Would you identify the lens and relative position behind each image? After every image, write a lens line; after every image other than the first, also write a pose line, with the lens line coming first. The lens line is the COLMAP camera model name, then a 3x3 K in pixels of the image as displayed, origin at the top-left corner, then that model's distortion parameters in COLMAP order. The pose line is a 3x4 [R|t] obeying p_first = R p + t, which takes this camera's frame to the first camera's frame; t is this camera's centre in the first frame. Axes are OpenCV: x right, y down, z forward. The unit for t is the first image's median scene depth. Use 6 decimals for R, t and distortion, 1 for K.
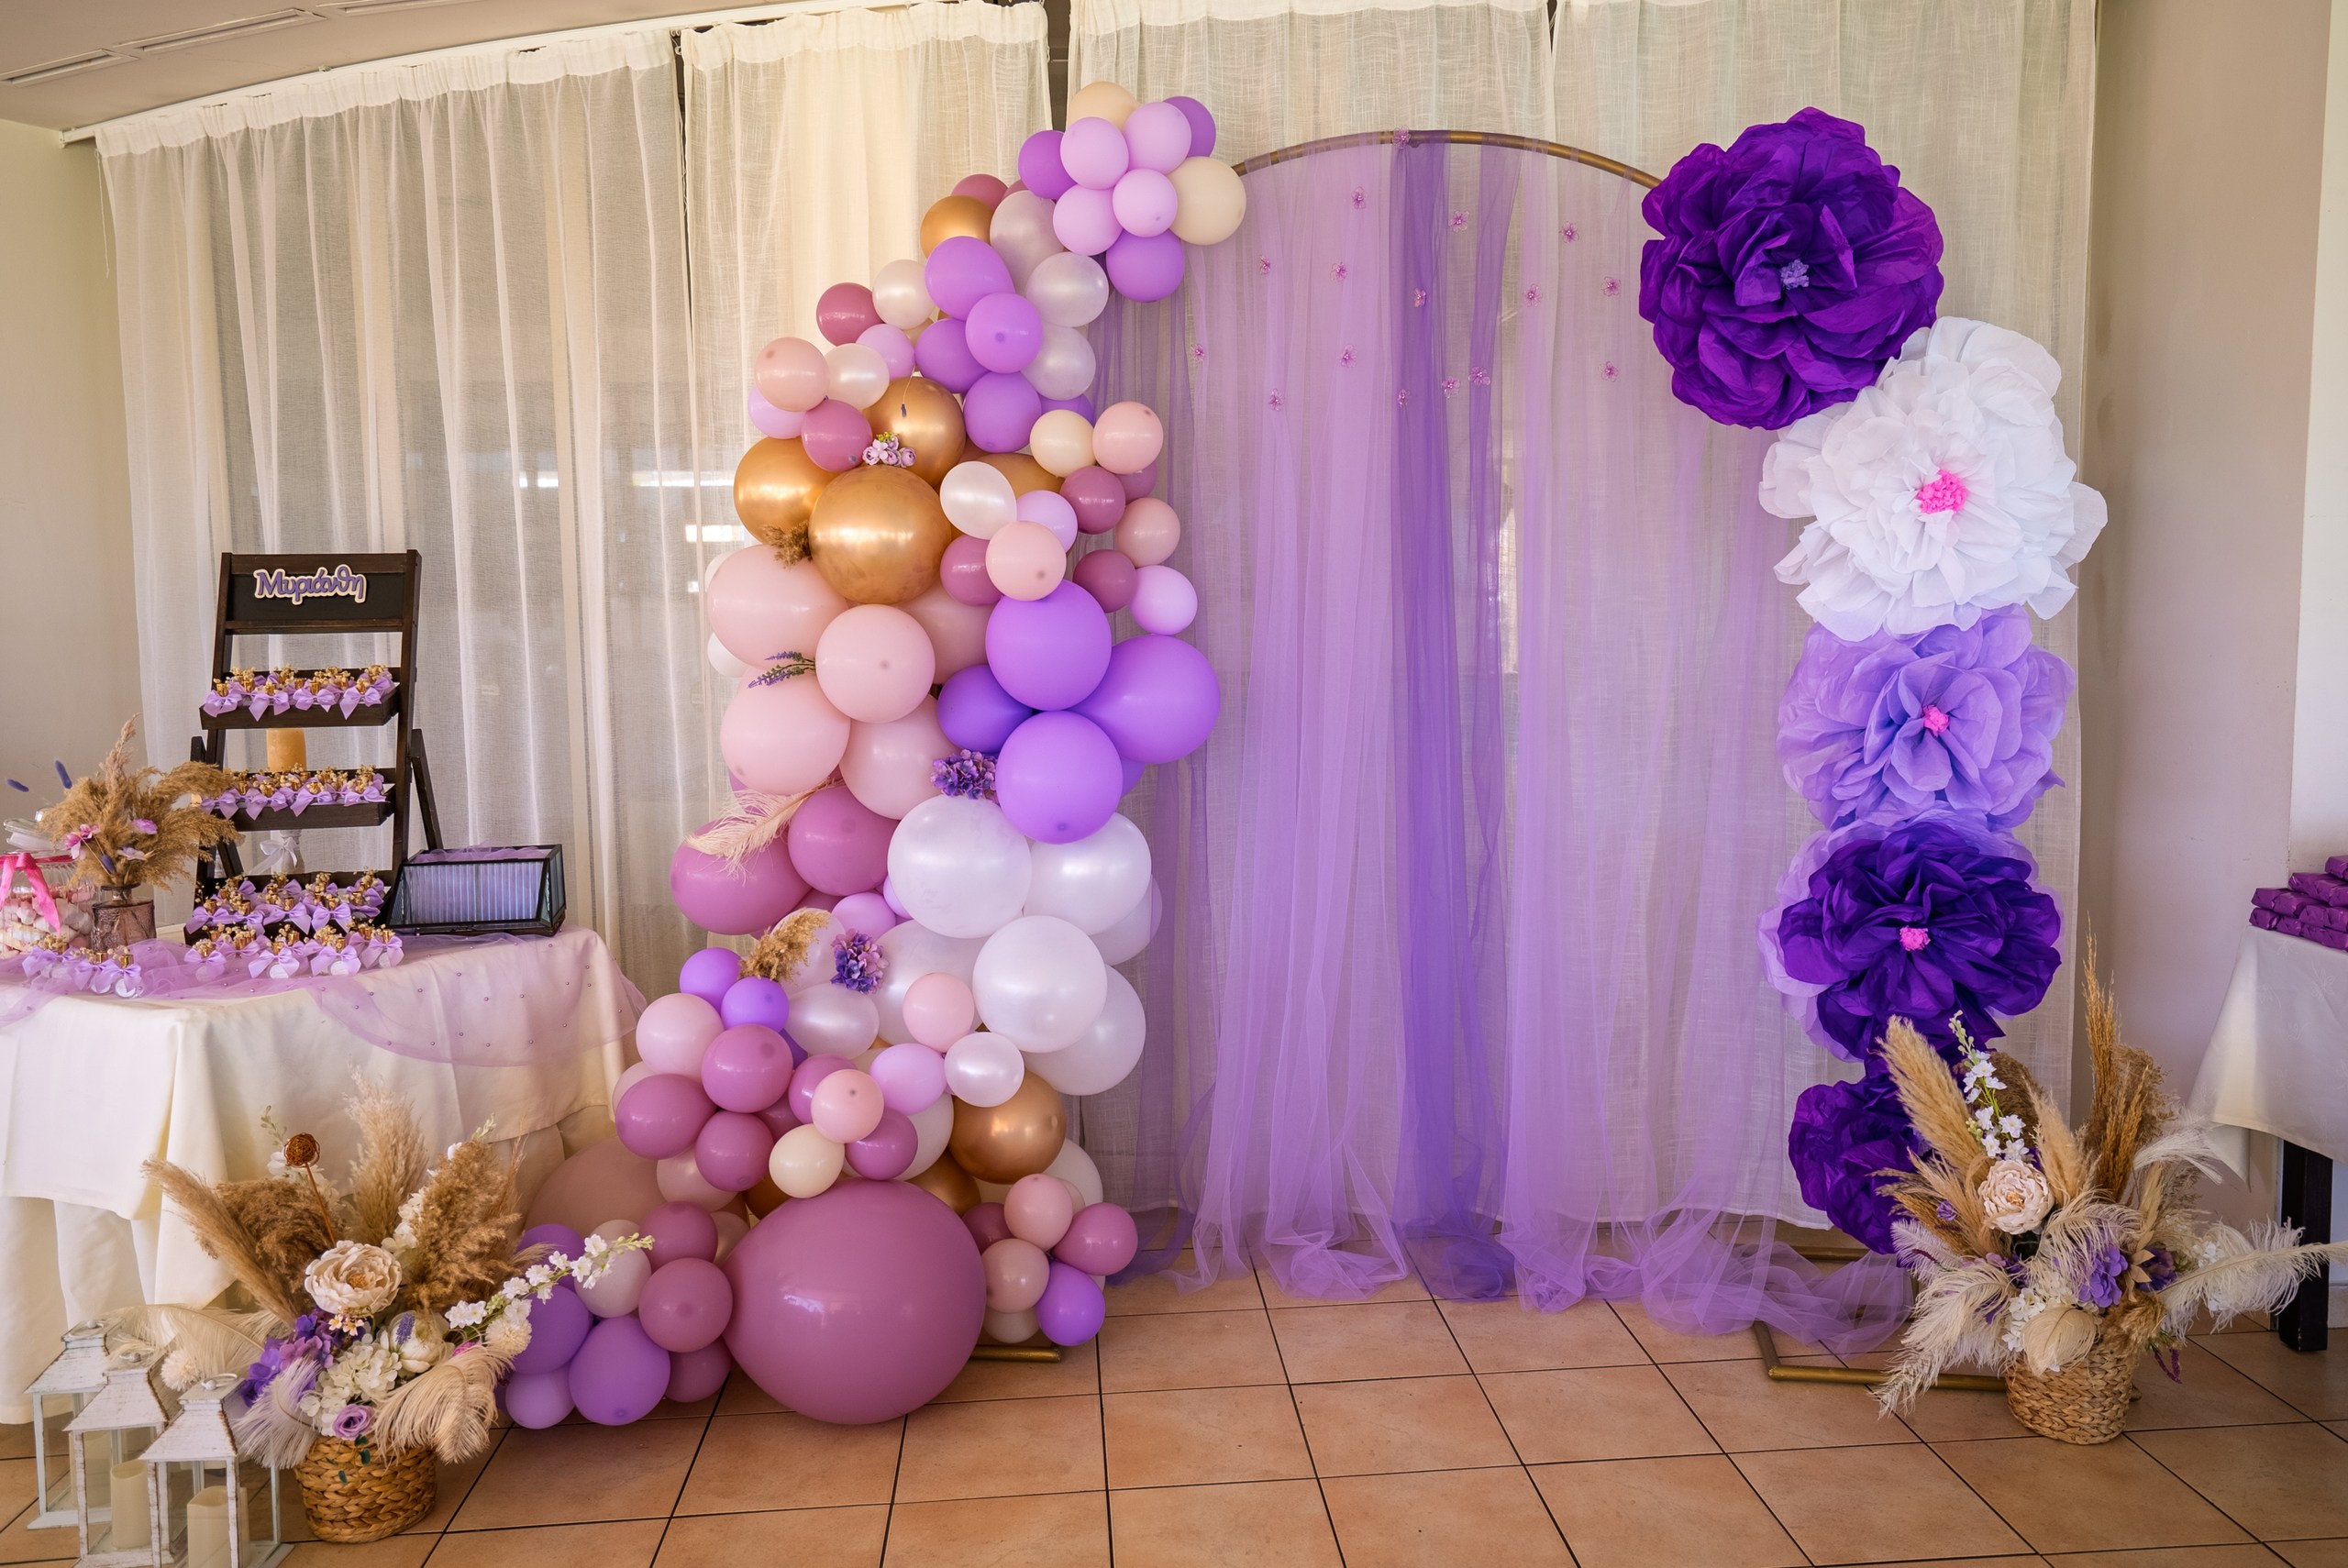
lens RADIAL K [[1753.4, 0, 1208.7], [0, 1753.4, 756.6], [0, 0, 1]] dist [0.019638, 0.007254]
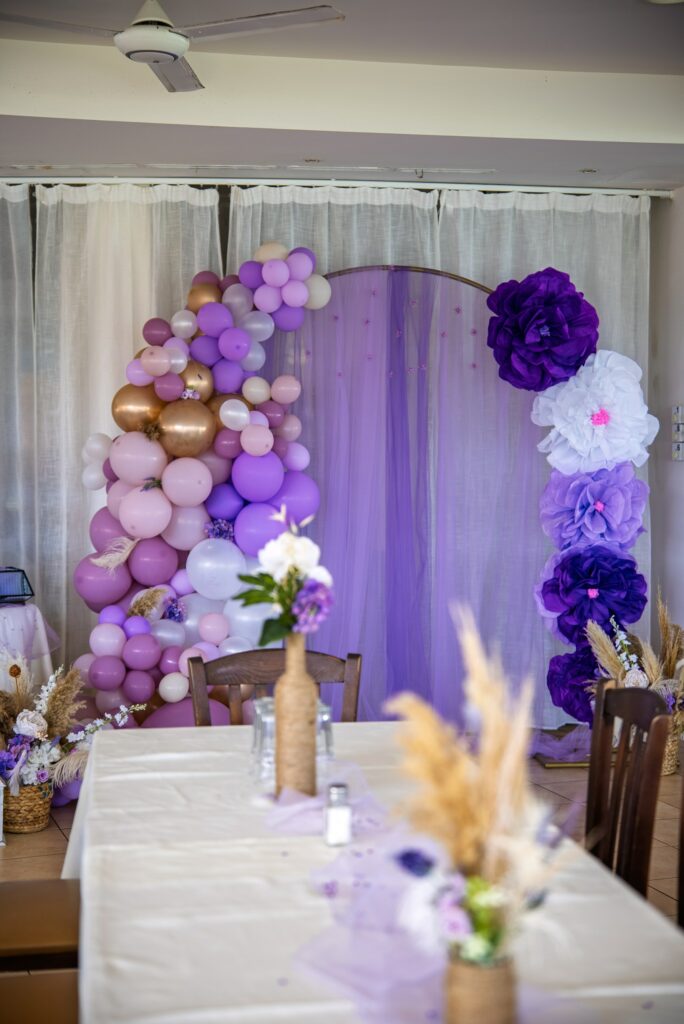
lens RADIAL K [[1390.2, 0, 322.8], [0, 1390.2, 513.3], [0, 0, 1]] dist [0.171331, -0.039246]
pose [[0.969892, -0.001434, 0.243532, -0.469528], [0.013774, 0.998705, -0.048976, 0.083417], [-0.243146, 0.050856, 0.968656, -0.864932]]
